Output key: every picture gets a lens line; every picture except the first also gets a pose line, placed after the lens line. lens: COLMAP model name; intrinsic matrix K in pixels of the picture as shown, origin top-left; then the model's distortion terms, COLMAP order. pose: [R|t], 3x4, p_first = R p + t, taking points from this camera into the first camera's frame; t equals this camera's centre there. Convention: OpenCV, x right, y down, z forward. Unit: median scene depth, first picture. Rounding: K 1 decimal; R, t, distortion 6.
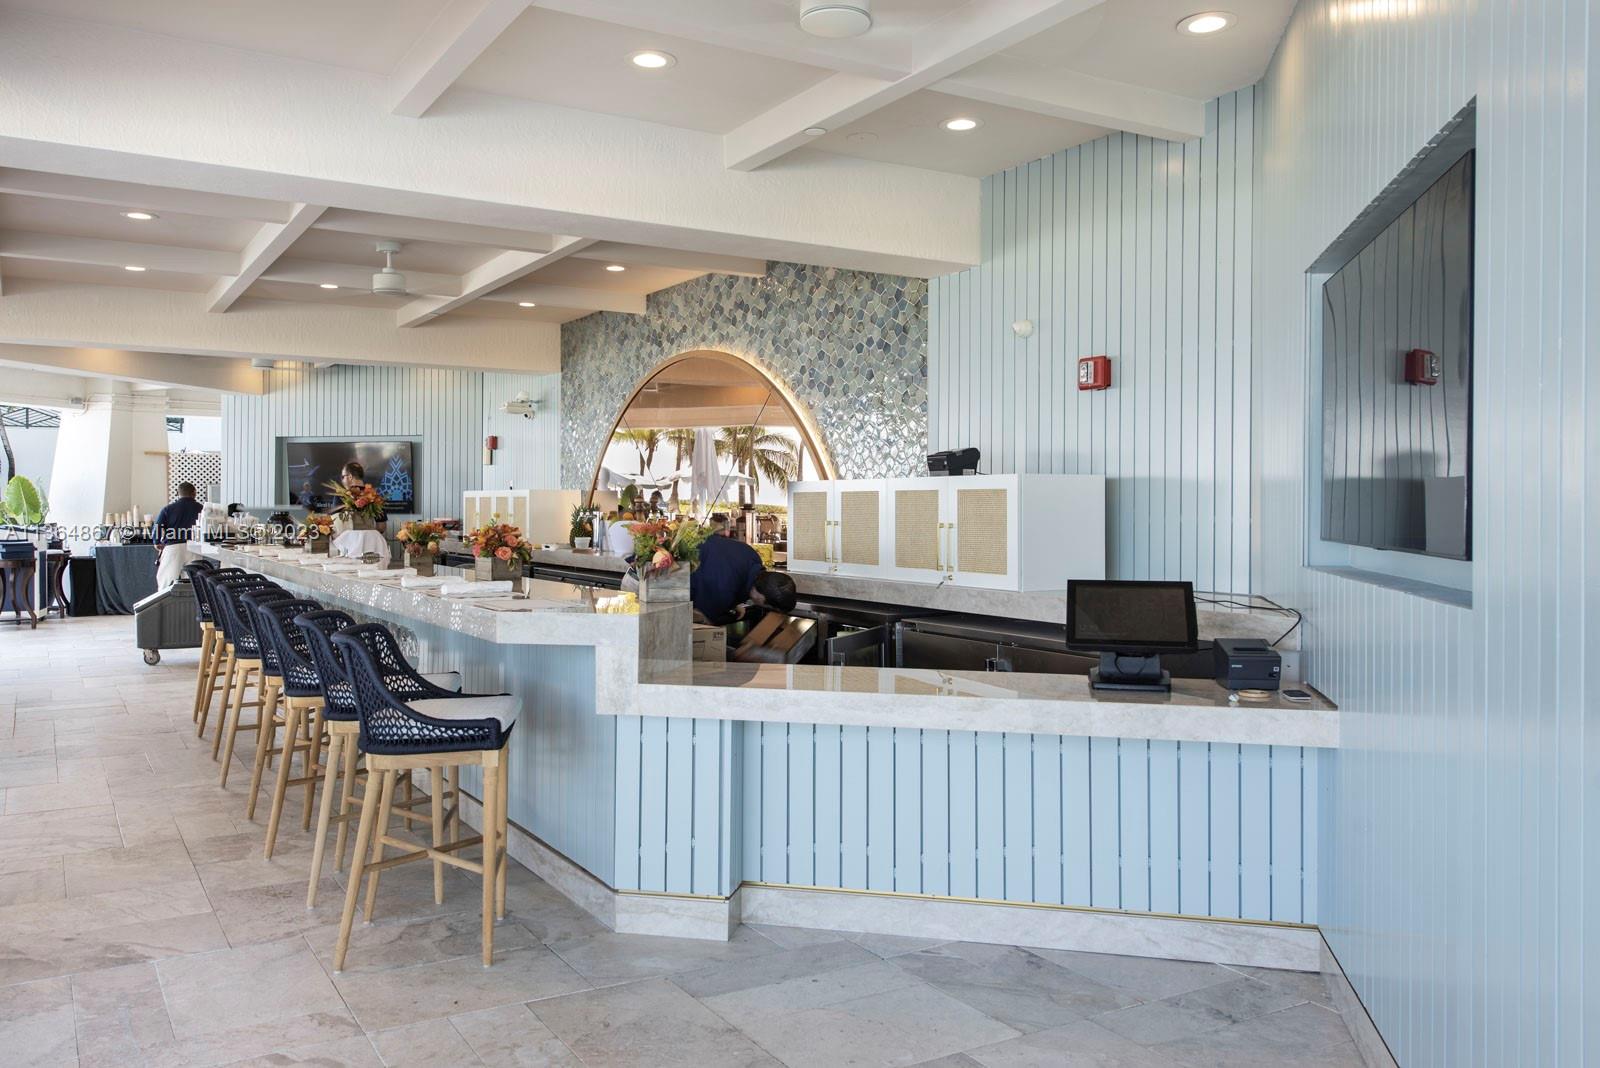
lens RADIAL K [[1136.3, 0, 800.0], [0, 1136.3, 534.0], [0, 0, 1]] dist [0.003658, -0.000460]
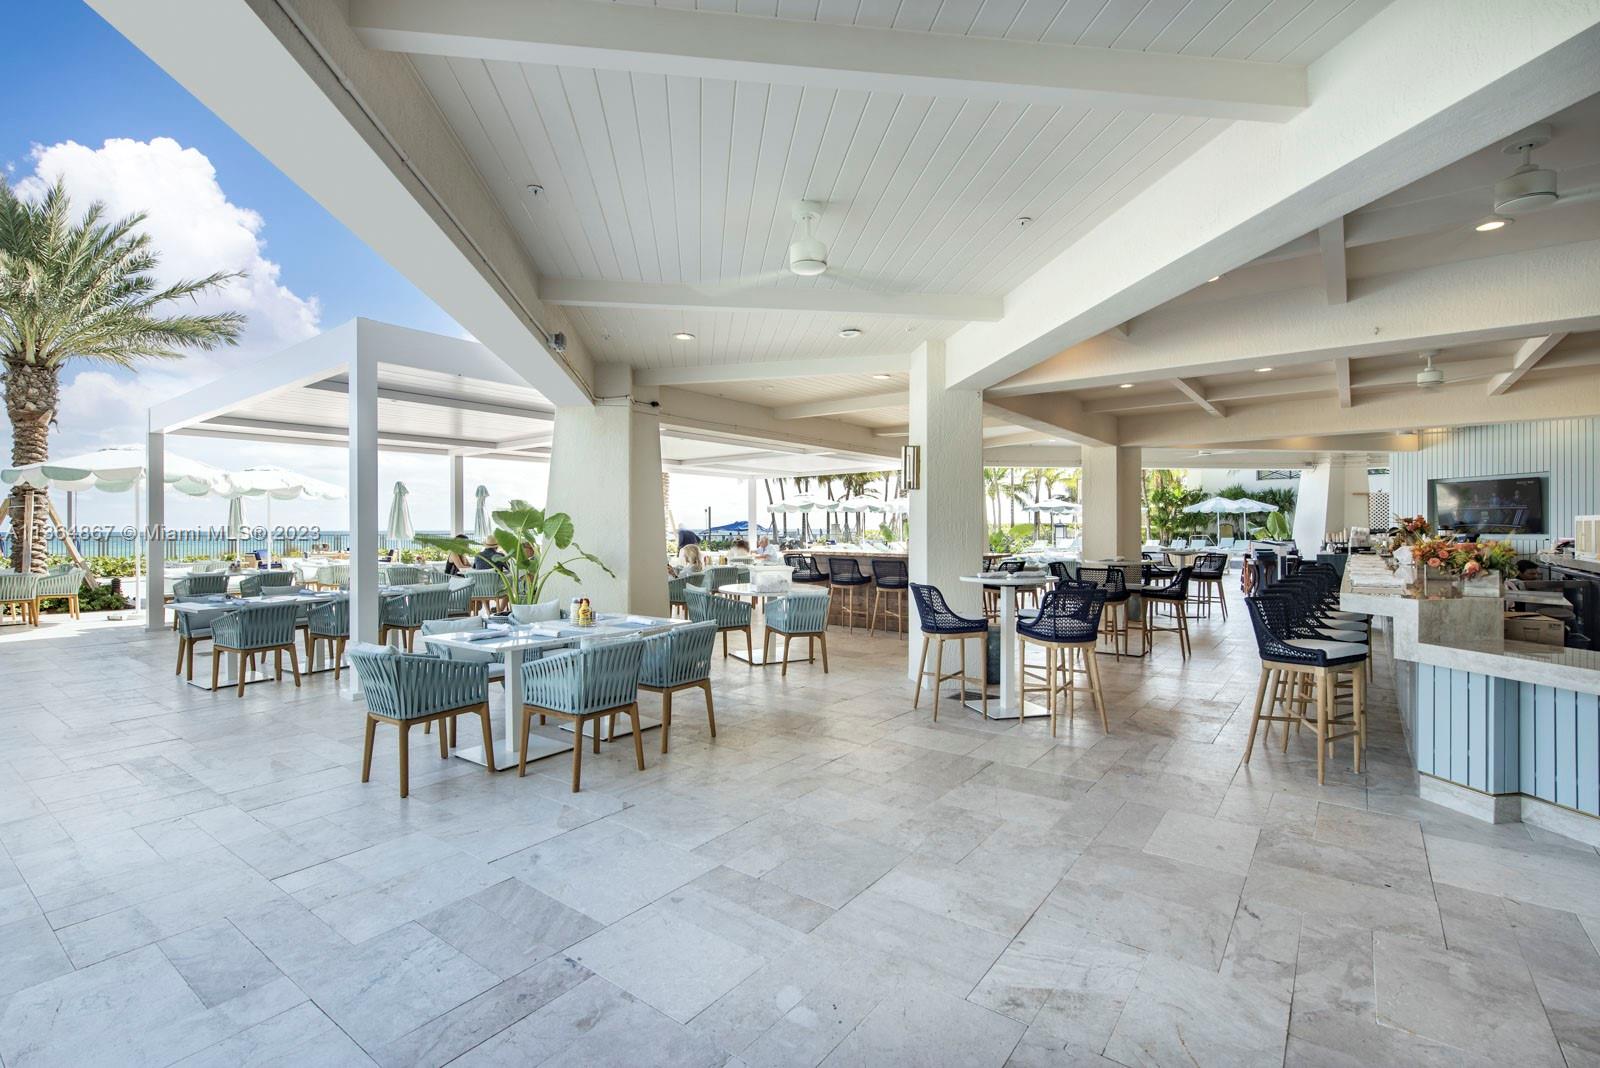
lens RADIAL K [[778.3, 0, 800.0], [0, 778.3, 534.0], [0, 0, 1]] dist [0.000132, 0.000004]
pose [[0.325757, -0.006965, -0.945428, 0.590821], [-0.006583, 0.999932, -0.009635, -0.007044], [0.945431, 0.009363, 0.325689, -0.191862]]
